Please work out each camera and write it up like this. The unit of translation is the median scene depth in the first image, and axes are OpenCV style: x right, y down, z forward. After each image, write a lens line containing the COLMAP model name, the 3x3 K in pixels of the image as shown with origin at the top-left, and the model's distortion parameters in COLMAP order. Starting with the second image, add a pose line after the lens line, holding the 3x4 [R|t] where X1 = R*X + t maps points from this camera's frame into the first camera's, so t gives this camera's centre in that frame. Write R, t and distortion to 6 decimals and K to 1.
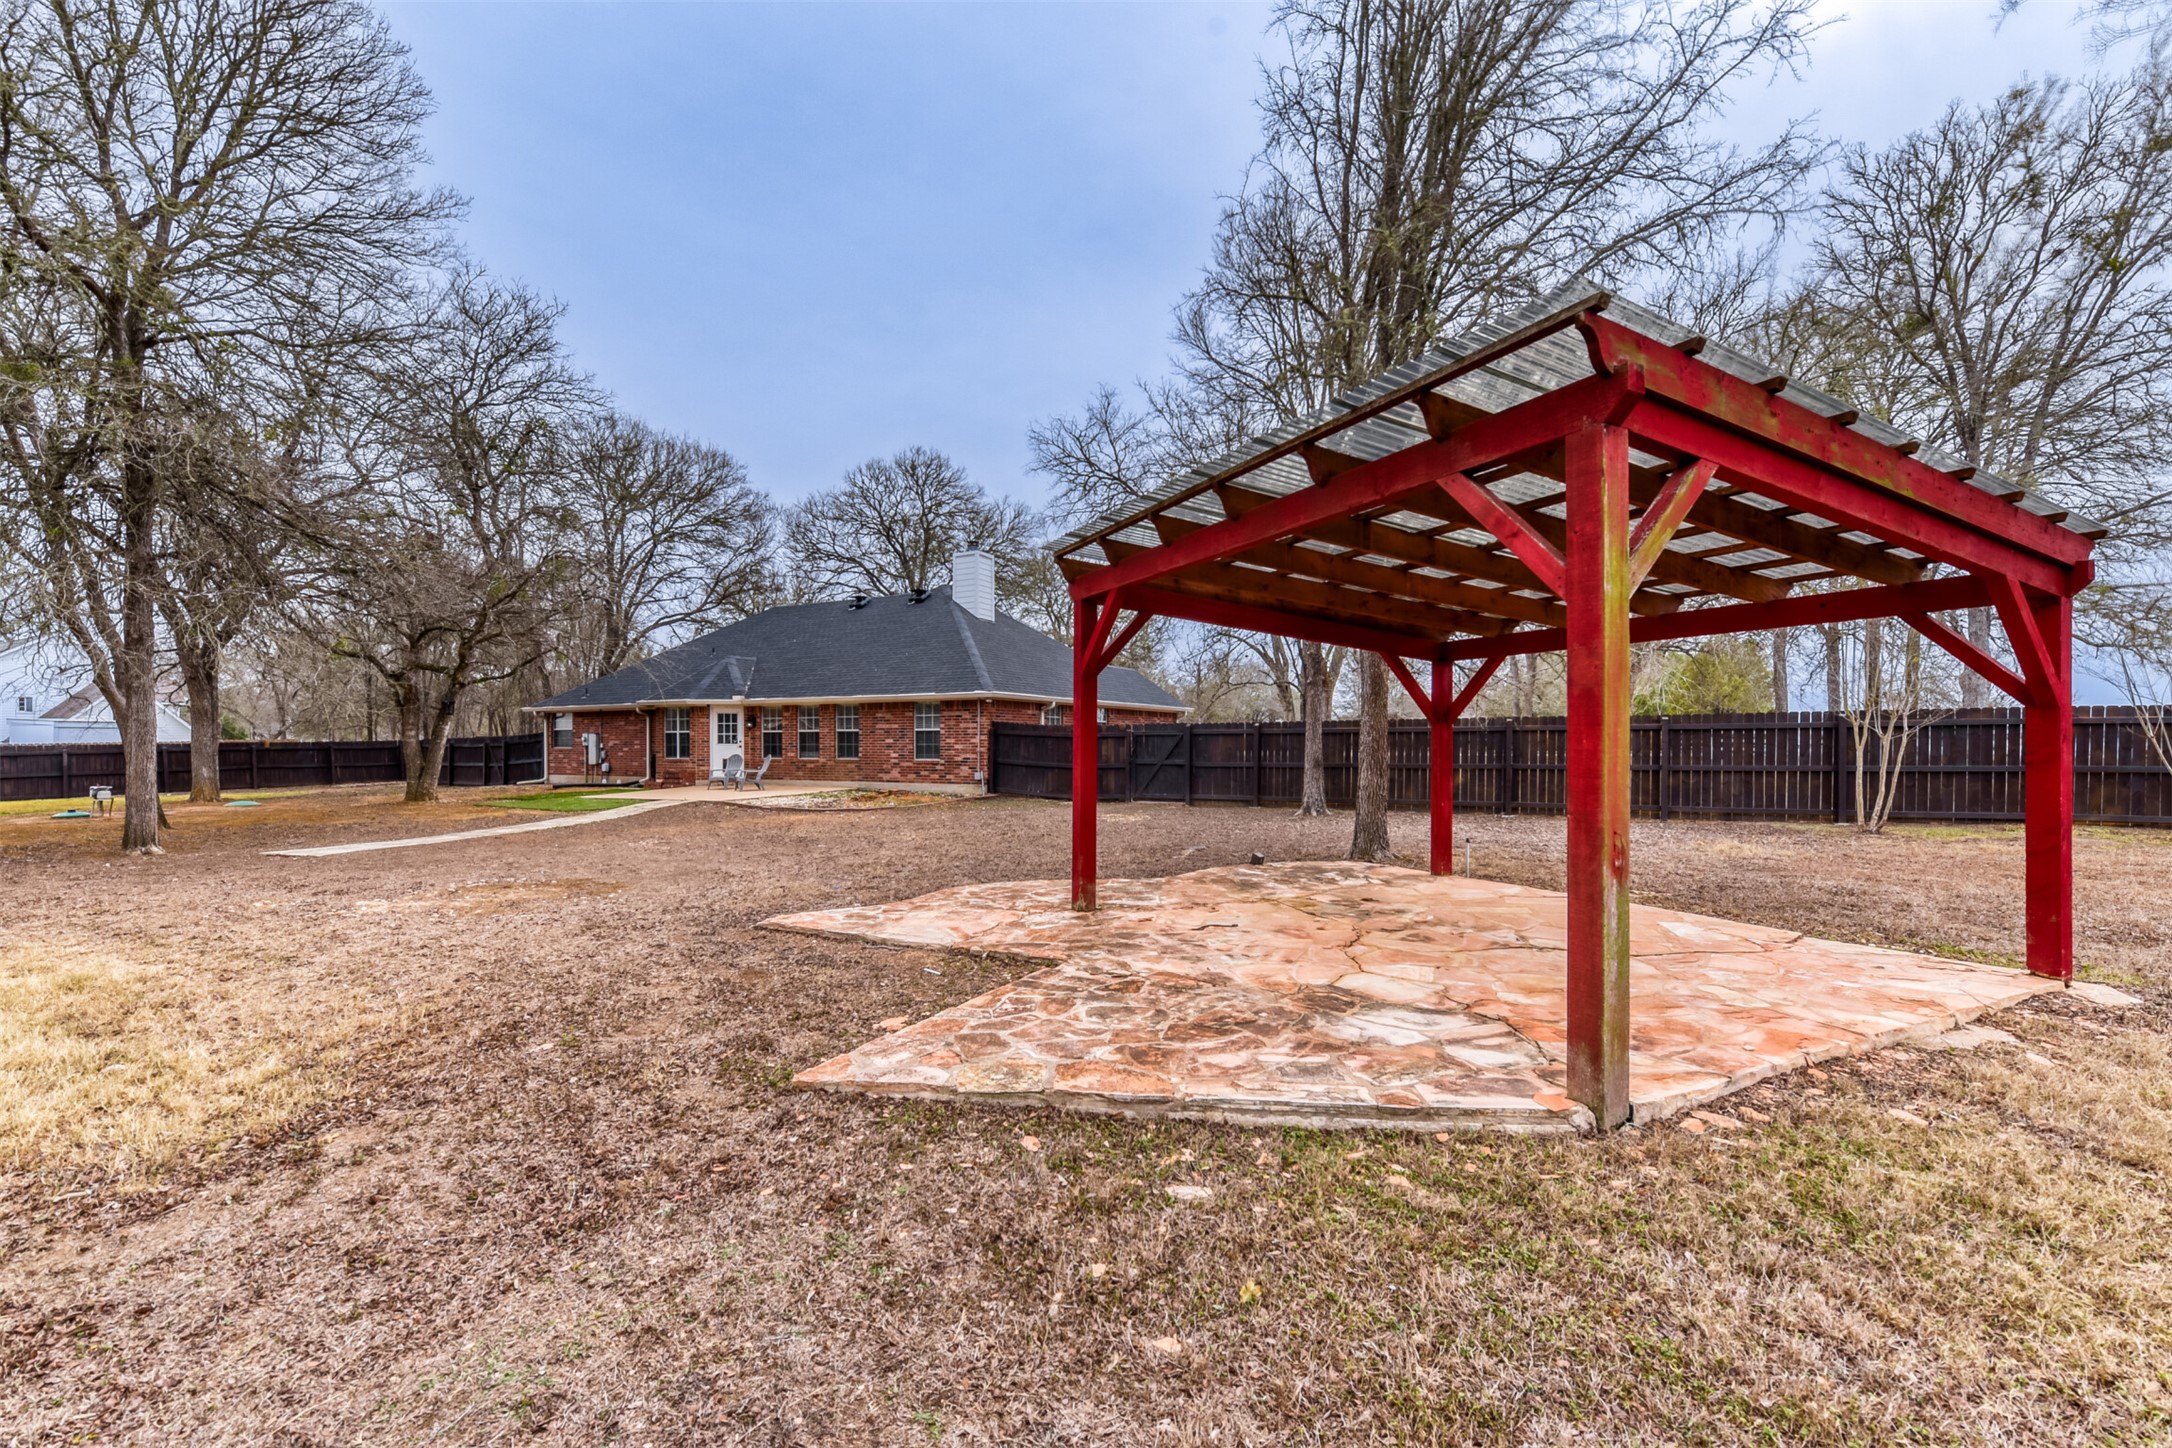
lens RADIAL K [[840.9, 0, 1081.6], [0, 840.9, 718.8], [0, 0, 1]] dist [0.003062, 0.000159]
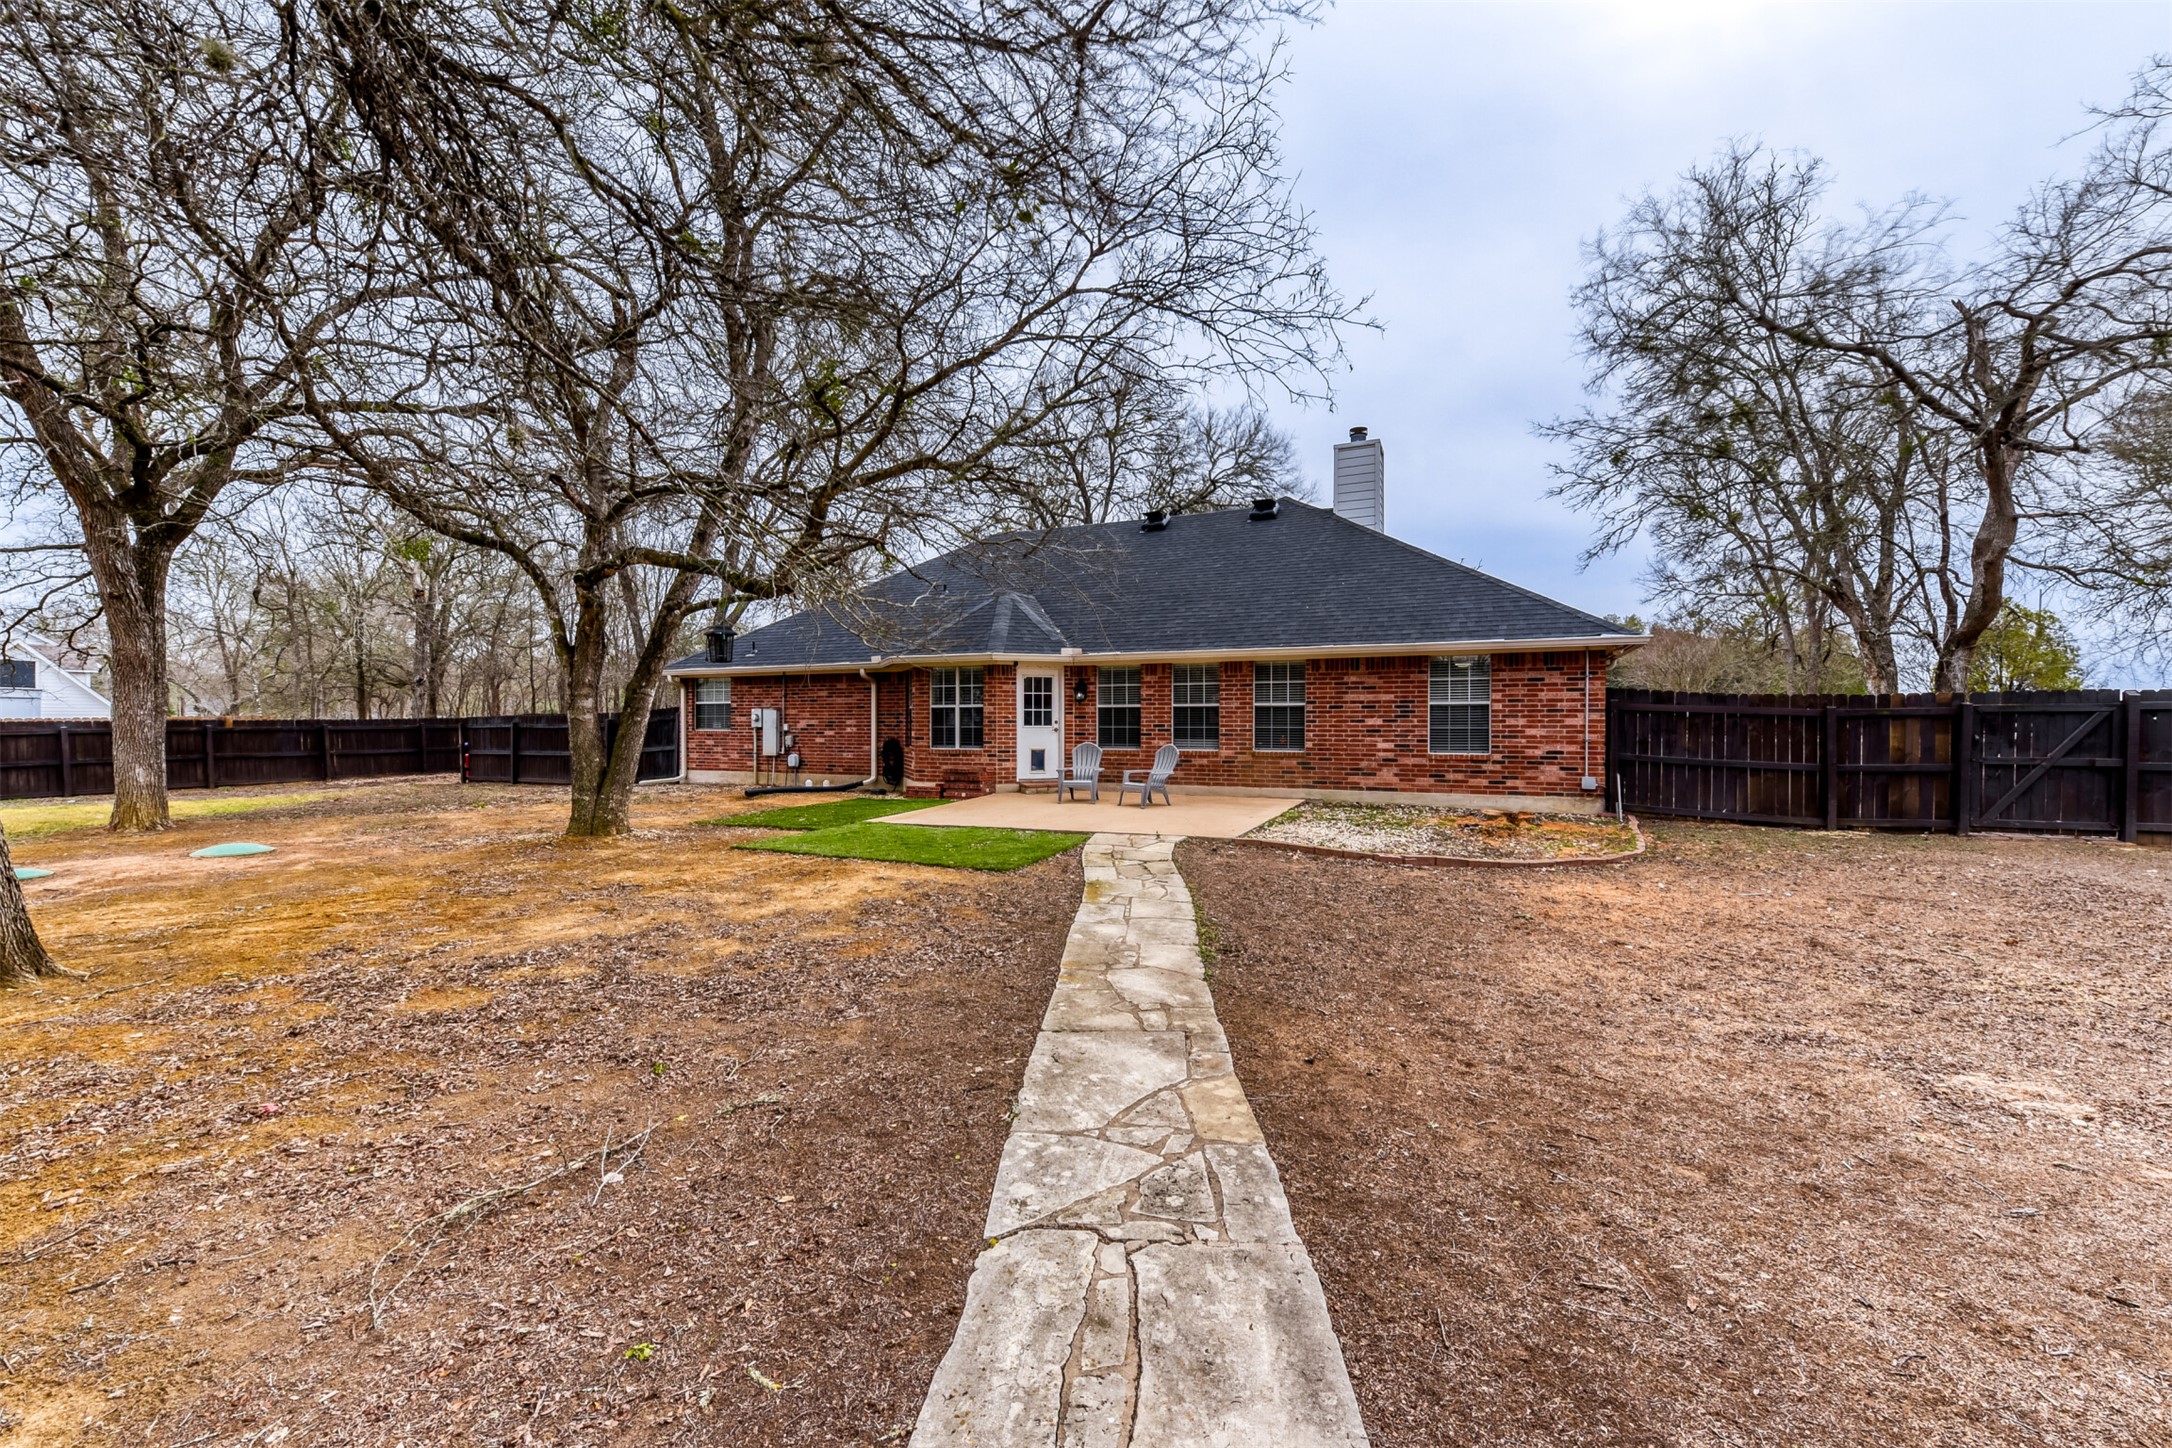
lens RADIAL K [[798.3, 0, 1086.0], [0, 798.3, 724.0], [0, 0, 1]] dist [0.000744, 0.000060]
pose [[0.997110, 0.003868, 0.075875, -0.435133], [-0.005948, 0.999612, 0.027203, 0.012433], [-0.075740, -0.027575, 0.996746, 0.408803]]
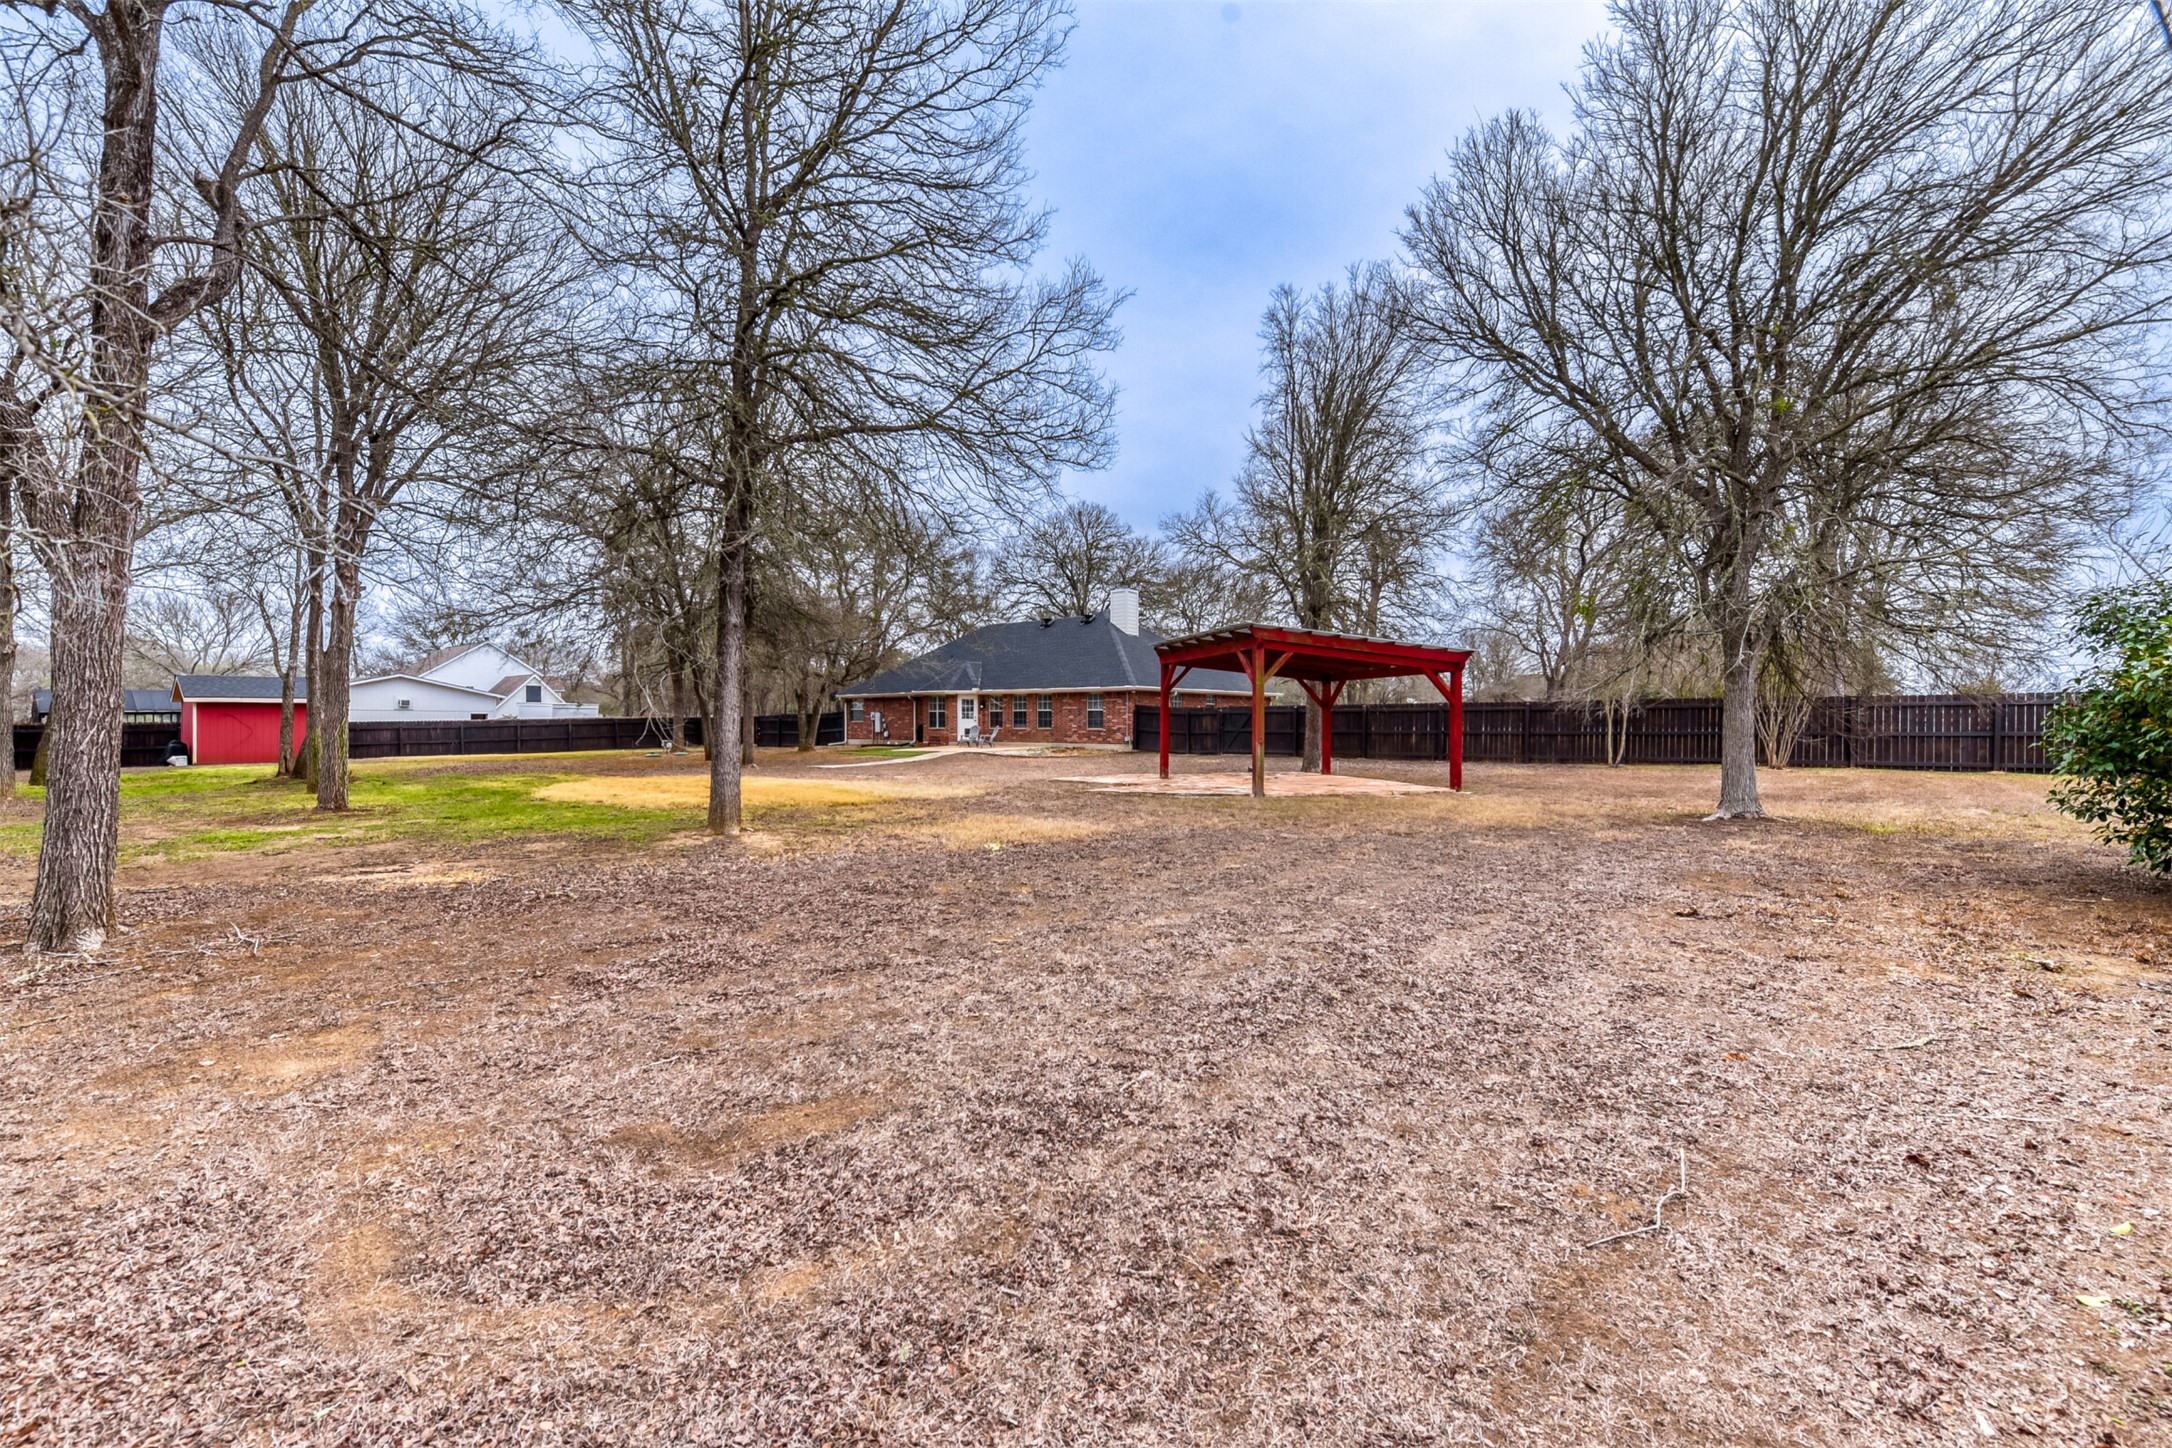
lens RADIAL K [[840.9, 0, 1081.6], [0, 840.9, 718.8], [0, 0, 1]] dist [0.003062, 0.000159]
pose [[0.983999, 0.002574, -0.178157, 0.065759], [0.001958, 0.999679, 0.025262, -0.009321], [0.178164, -0.025207, 0.983678, -0.502980]]
